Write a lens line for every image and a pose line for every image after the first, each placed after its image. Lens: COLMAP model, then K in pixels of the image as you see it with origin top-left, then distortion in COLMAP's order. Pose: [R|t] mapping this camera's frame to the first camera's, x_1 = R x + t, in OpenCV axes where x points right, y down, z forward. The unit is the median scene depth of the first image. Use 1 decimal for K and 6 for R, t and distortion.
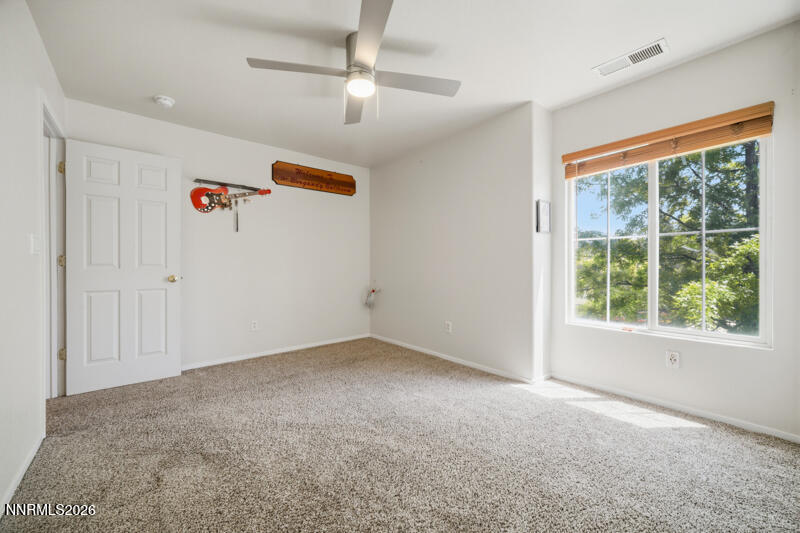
lens RADIAL K [[319.3, 0, 400.5], [0, 319.3, 267.3], [0, 0, 1]] dist [0.002631, 0.001412]
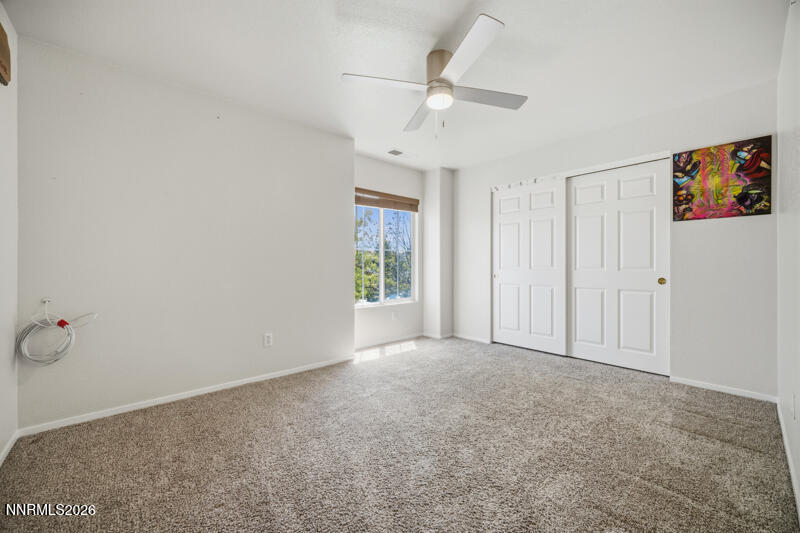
lens RADIAL K [[319.3, 0, 400.8], [0, 319.3, 266.8], [0, 0, 1]] dist [0.002631, 0.001412]
pose [[-0.046880, 0.001014, 0.998900, -0.910722], [0.000414, 0.999999, -0.000995, -0.003534], [-0.998900, 0.000367, -0.046881, 0.896201]]
